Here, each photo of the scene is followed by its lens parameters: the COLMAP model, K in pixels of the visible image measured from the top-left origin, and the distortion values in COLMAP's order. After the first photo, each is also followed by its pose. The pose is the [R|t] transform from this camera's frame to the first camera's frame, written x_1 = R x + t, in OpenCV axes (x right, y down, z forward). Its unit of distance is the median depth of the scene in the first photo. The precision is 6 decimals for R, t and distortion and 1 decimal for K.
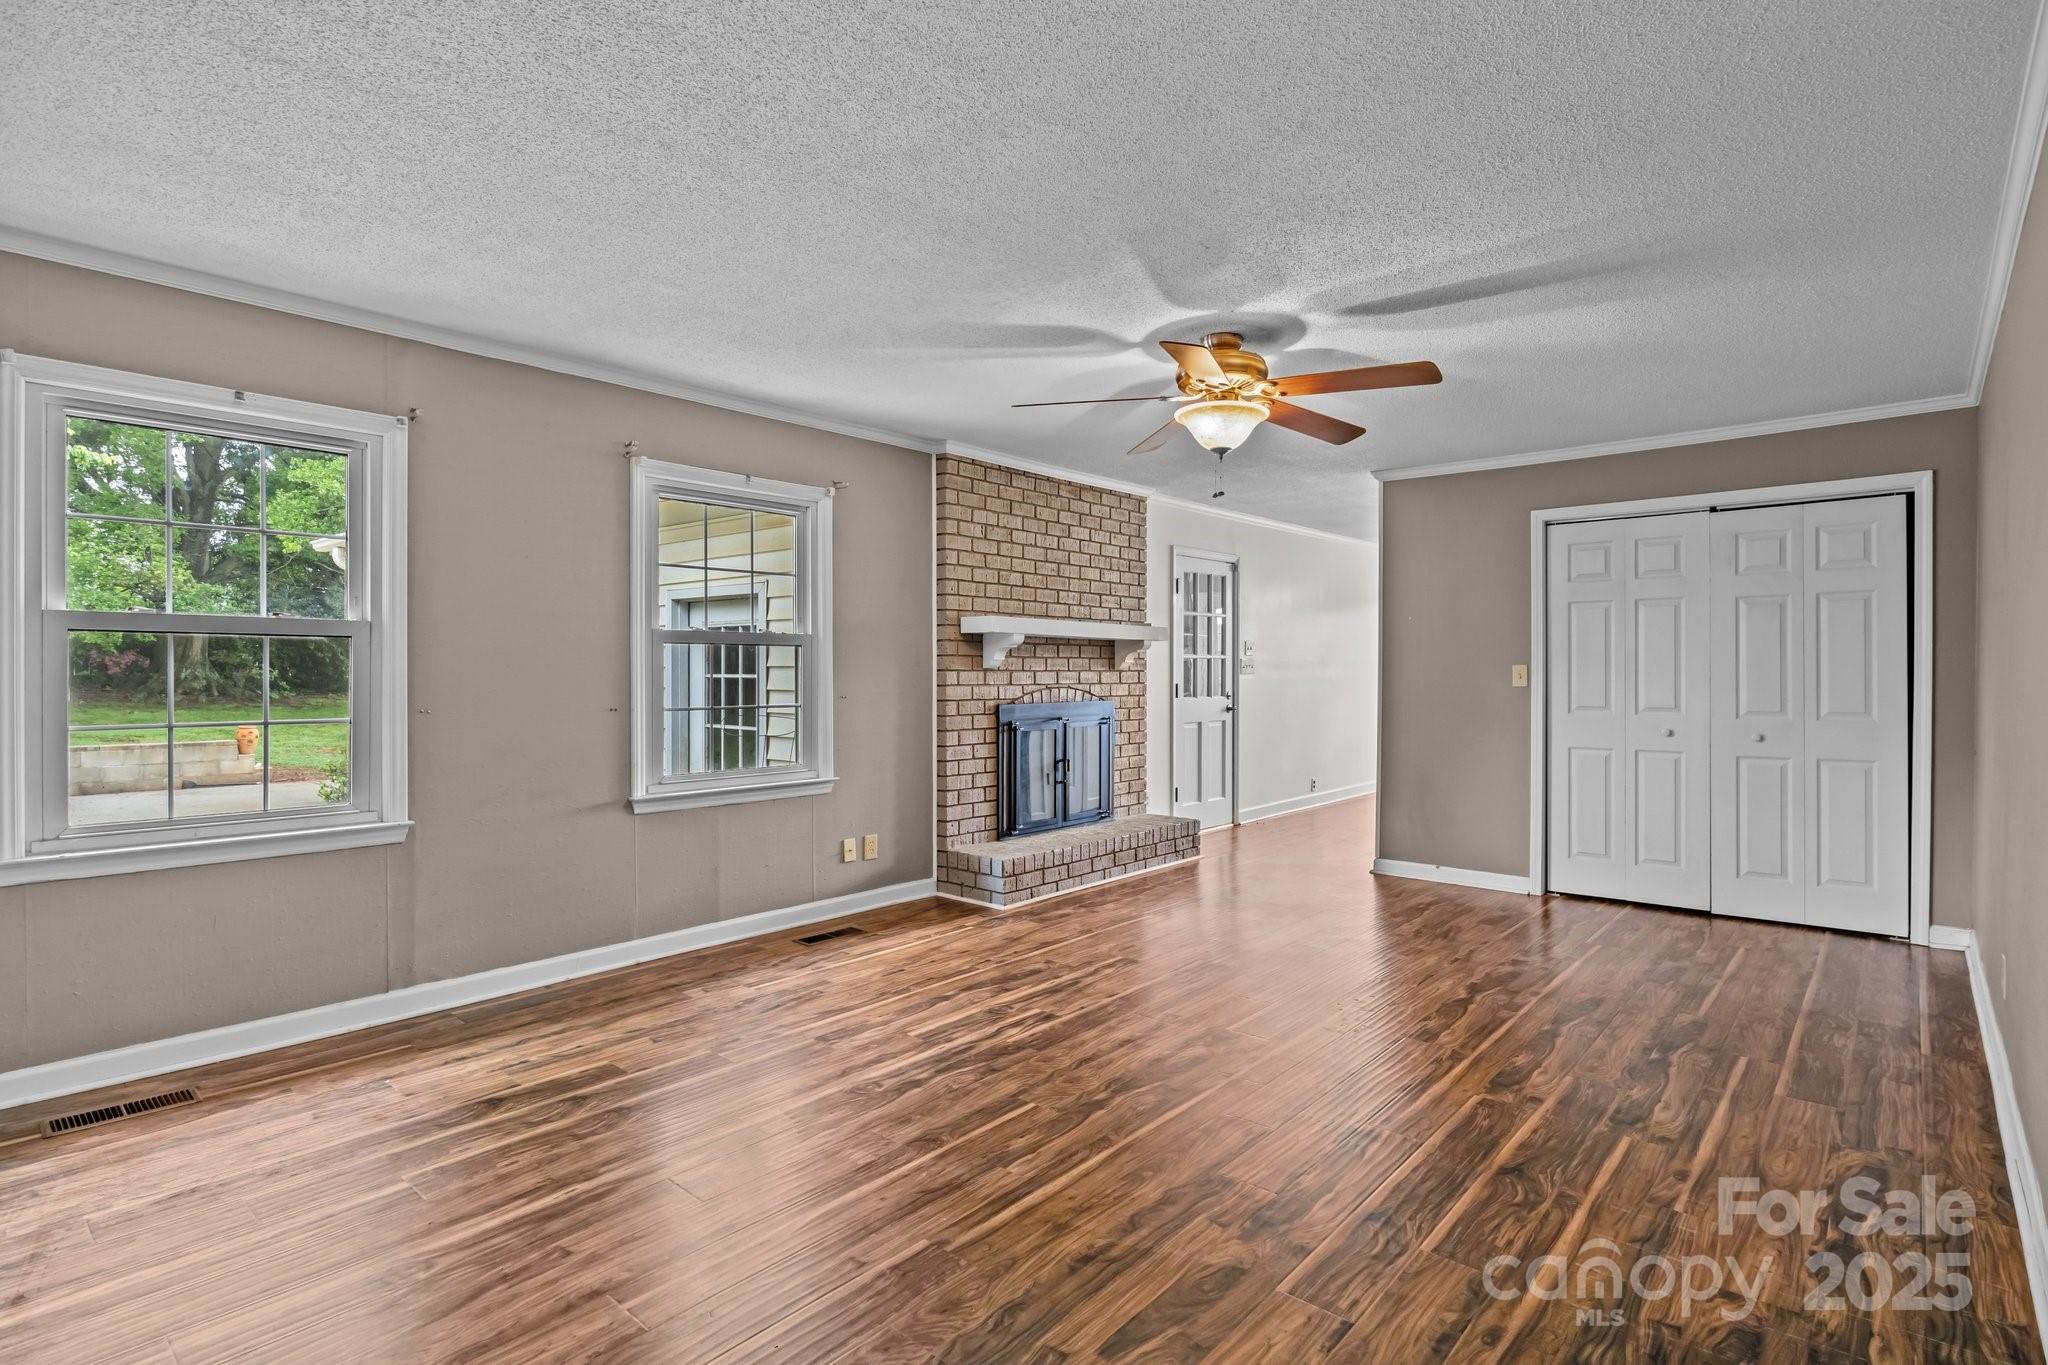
lens RADIAL K [[1044.1, 0, 1024.7], [0, 1044.1, 675.6], [0, 0, 1]] dist [-0.000408, -0.000109]
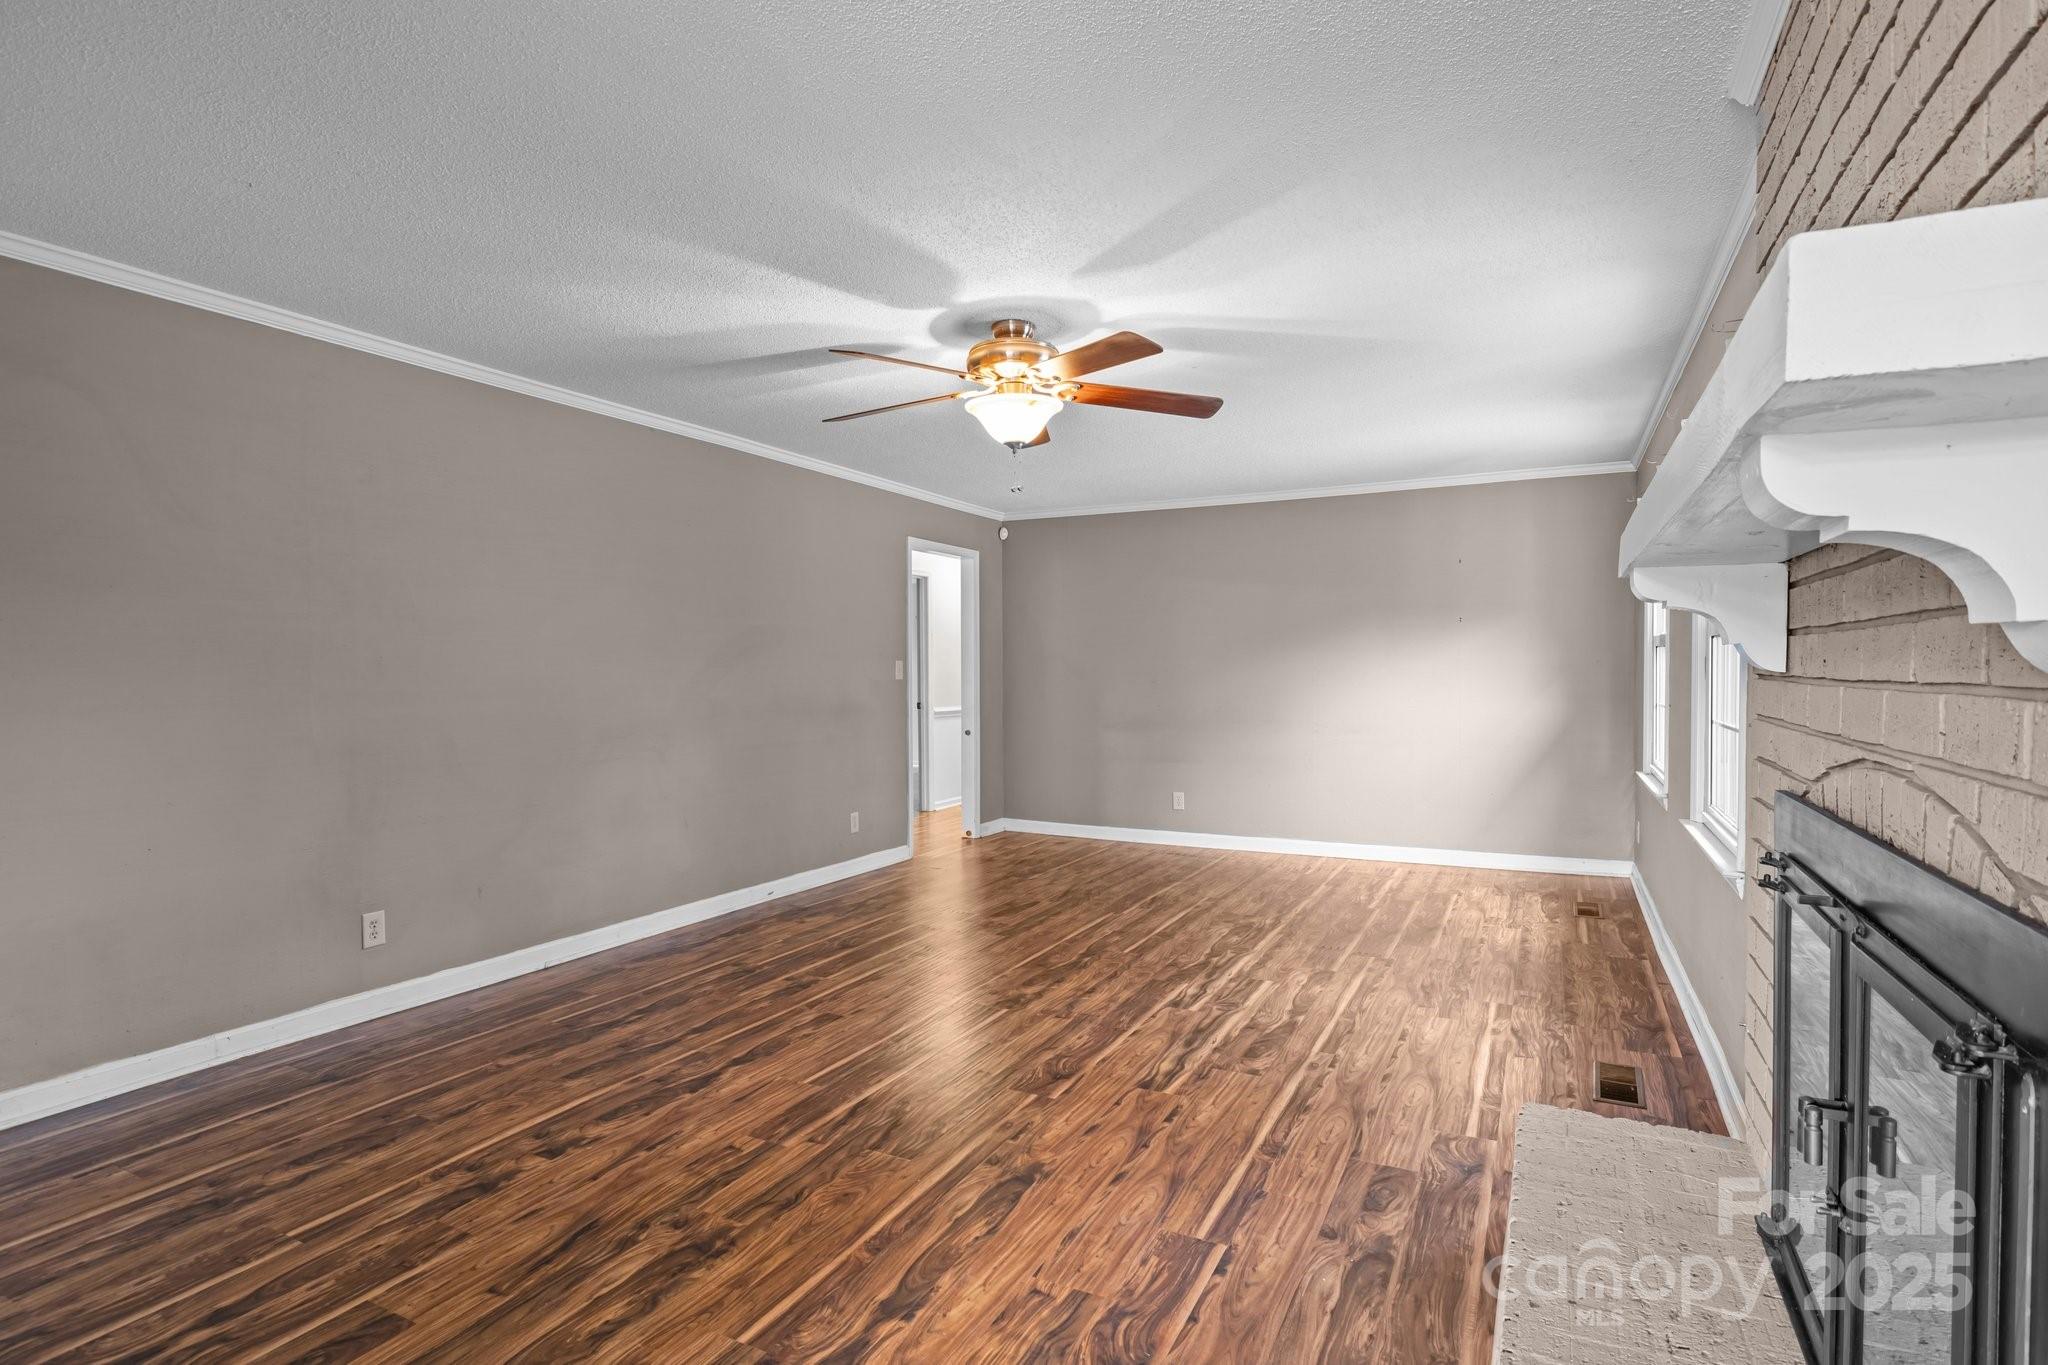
lens RADIAL K [[1044.1, 0, 1024.1], [0, 1044.1, 680.9], [0, 0, 1]] dist [-0.000408, -0.000109]
pose [[-0.971603, 0.006010, -0.236540, 0.424402], [0.001492, 0.999813, 0.019275, -0.017528], [0.236612, 0.018374, -0.971430, 2.016658]]
